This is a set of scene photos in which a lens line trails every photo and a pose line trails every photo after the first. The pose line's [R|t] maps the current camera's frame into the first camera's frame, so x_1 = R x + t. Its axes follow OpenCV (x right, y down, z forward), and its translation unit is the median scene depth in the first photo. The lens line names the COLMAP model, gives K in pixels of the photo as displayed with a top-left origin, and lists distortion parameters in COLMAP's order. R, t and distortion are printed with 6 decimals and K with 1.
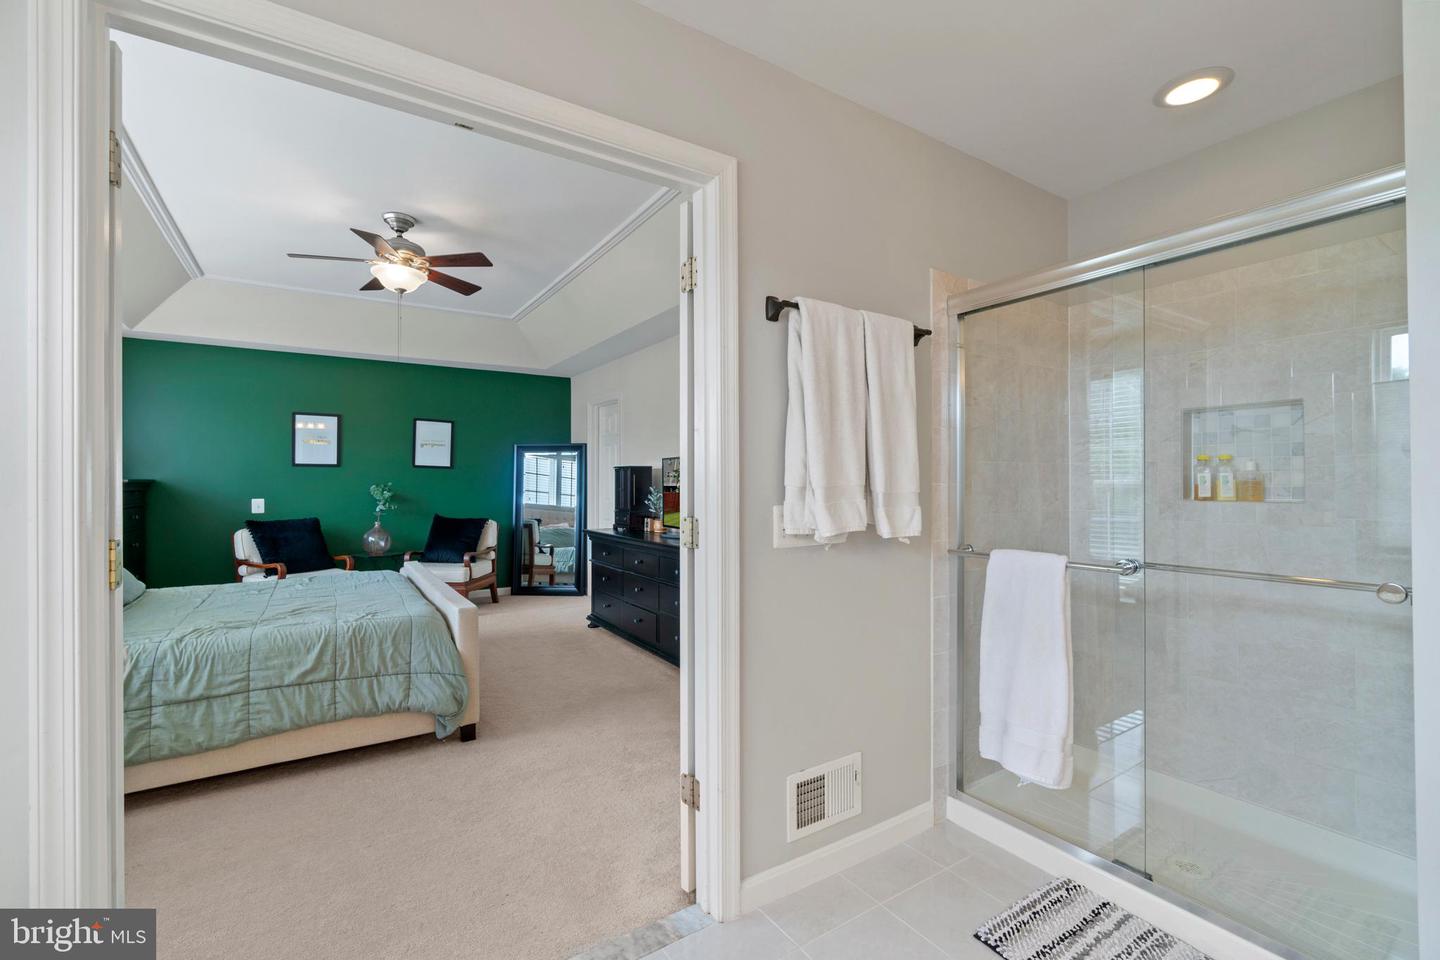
lens RADIAL K [[622.6, 0, 723.0], [0, 622.6, 484.6], [0, 0, 1]] dist [-0.000063, -0.000091]
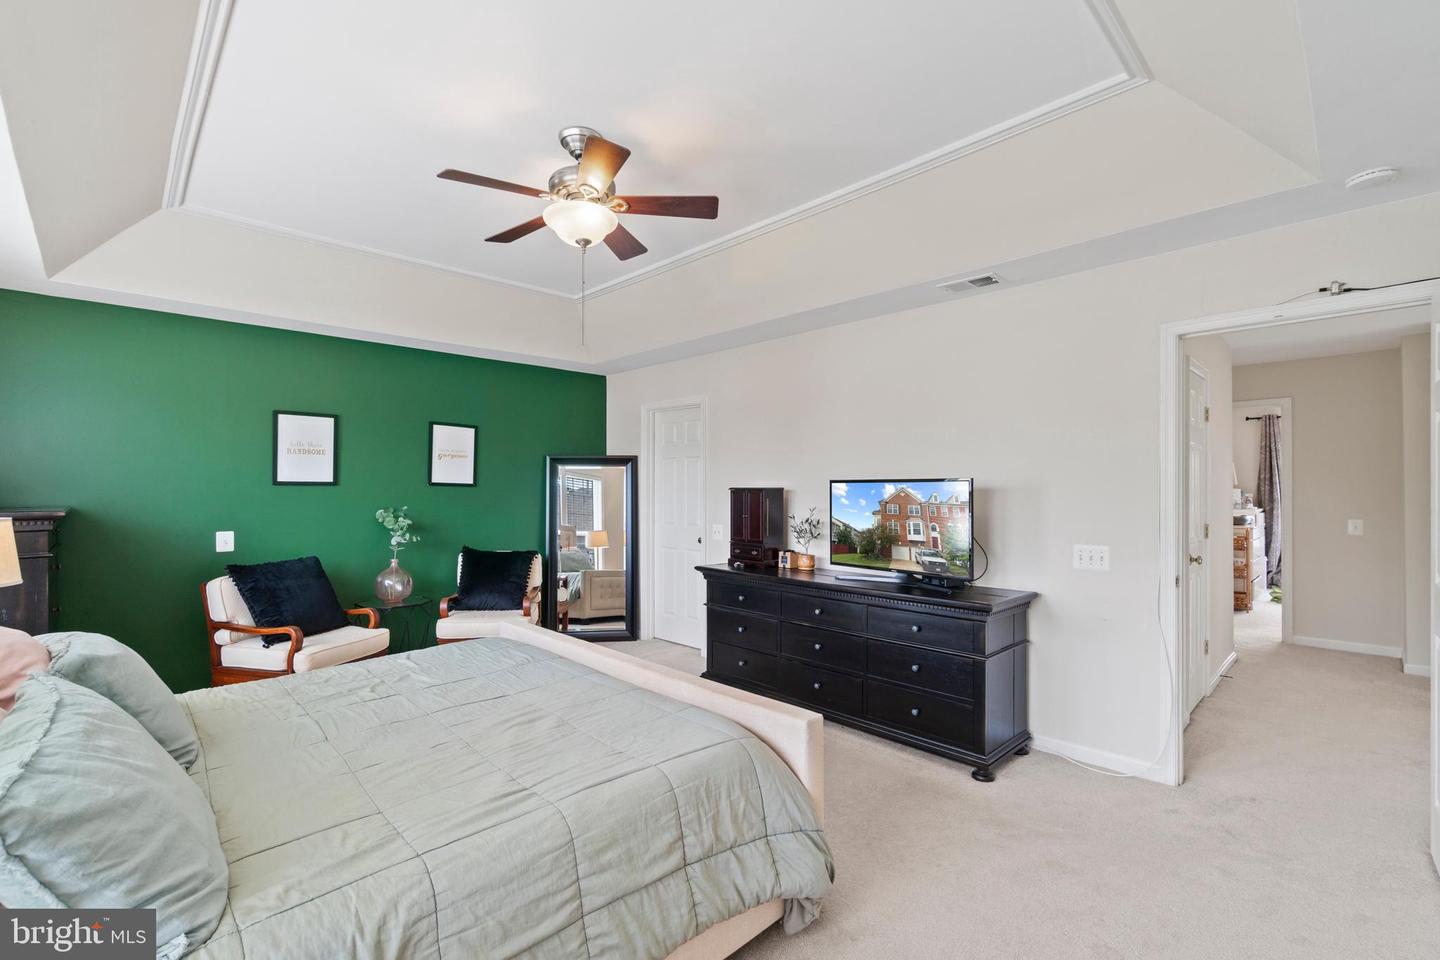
lens RADIAL K [[639.7, 0, 718.3], [0, 639.7, 491.6], [0, 0, 1]] dist [0.000973, 0.000023]
pose [[0.983391, -0.001690, 0.181494, -0.331916], [0.001331, 0.999997, 0.002102, -0.024127], [-0.181497, -0.001826, 0.983390, 0.181768]]
